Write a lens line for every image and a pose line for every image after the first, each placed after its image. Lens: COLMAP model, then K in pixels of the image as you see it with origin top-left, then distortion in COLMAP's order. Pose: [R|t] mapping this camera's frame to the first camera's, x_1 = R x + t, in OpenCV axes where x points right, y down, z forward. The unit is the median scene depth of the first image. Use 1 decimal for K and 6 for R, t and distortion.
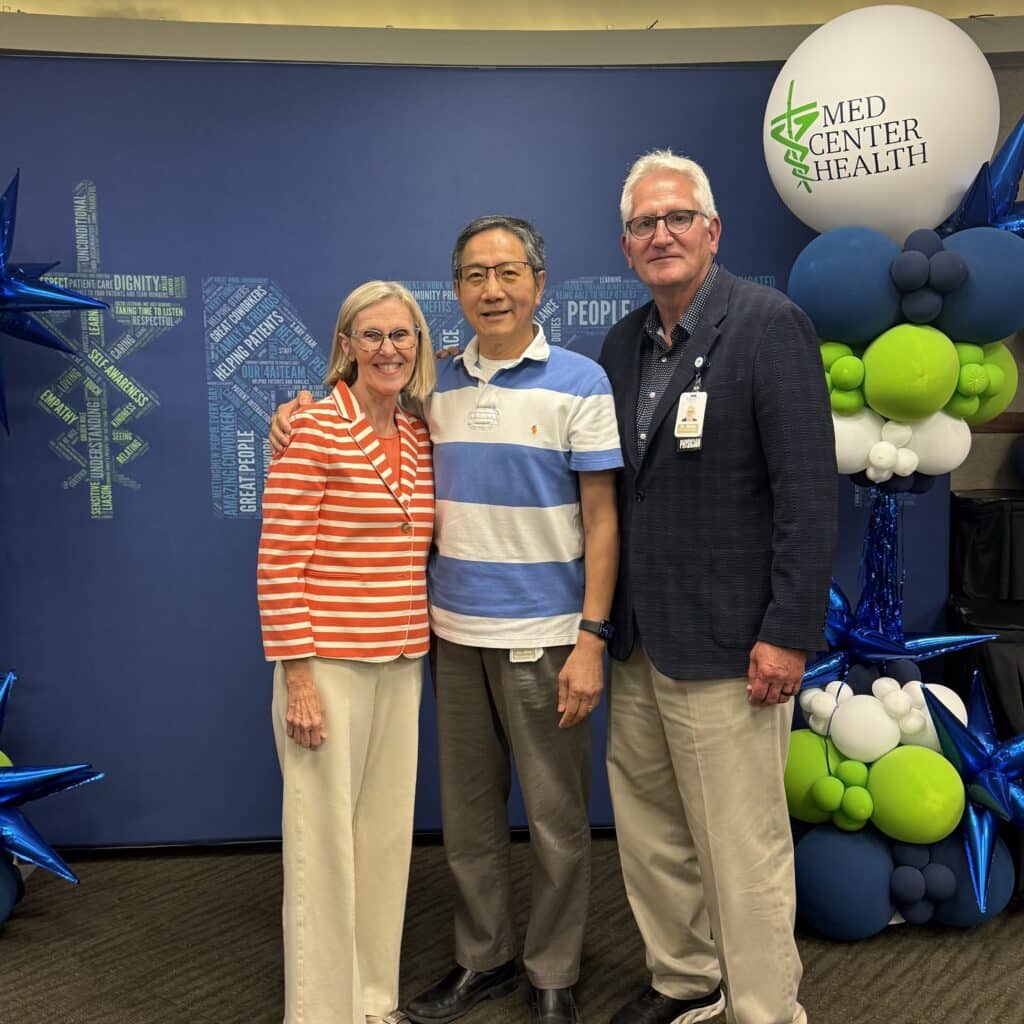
lens RADIAL K [[1176.5, 0, 517.2], [0, 1176.5, 510.3], [0, 0, 1]] dist [-0.014991, 0.000000]
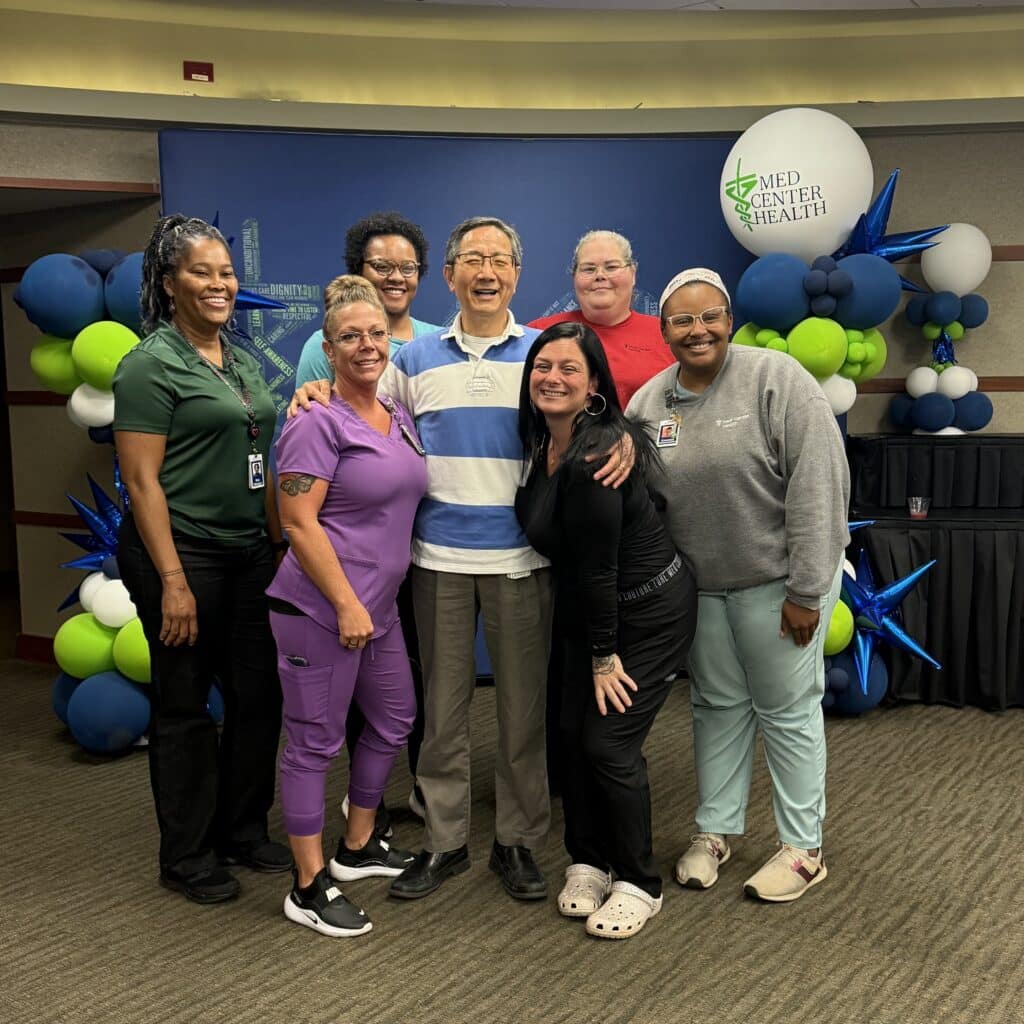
lens RADIAL K [[1176.5, 0, 509.4], [0, 1176.5, 513.3], [0, 0, 1]] dist [-0.014991, 0.000000]
pose [[0.998009, -0.016805, 0.060796, -0.161639], [0.015279, 0.999559, 0.025473, 0.051954], [-0.061197, -0.024493, 0.997825, -0.507611]]
